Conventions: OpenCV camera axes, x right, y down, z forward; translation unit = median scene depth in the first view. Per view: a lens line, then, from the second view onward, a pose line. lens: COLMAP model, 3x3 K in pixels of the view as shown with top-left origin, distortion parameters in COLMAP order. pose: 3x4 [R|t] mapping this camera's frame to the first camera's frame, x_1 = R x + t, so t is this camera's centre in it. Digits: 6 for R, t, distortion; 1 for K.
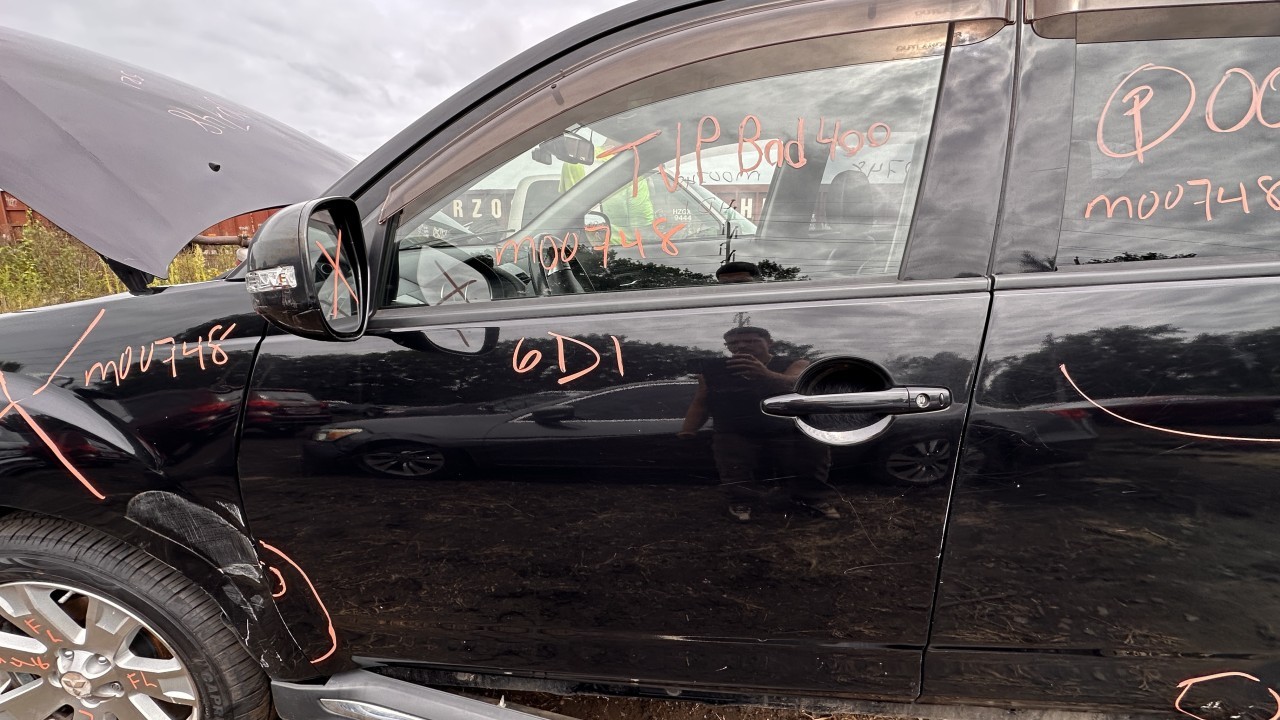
lens RADIAL K [[512.3, 0, 640.0], [0, 512.3, 360.0], [0, 0, 1]] dist [-0.002744, 0.002499]
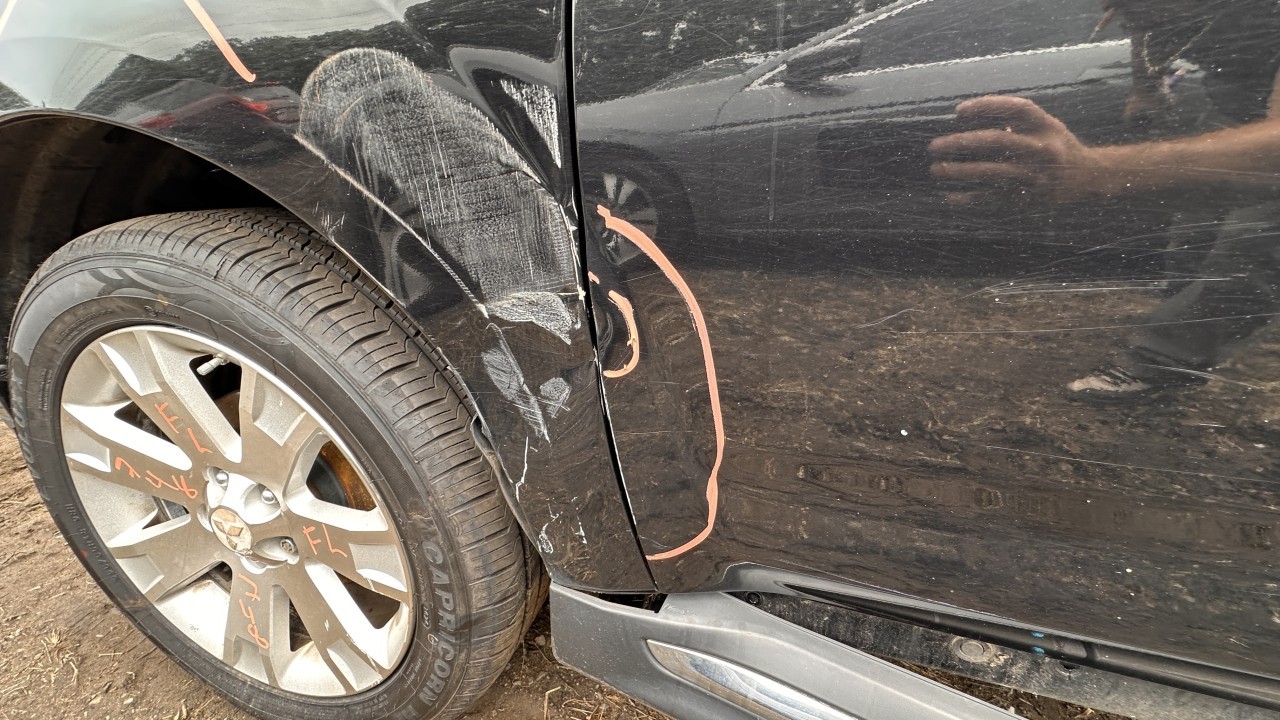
lens RADIAL K [[512.3, 0, 640.0], [0, 512.3, 360.0], [0, 0, 1]] dist [-0.002744, 0.002499]
pose [[0.971963, 0.076046, -0.222497, -0.548451], [-0.061790, 0.995606, 0.070357, 0.381489], [0.226870, -0.054637, 0.972391, 0.567195]]
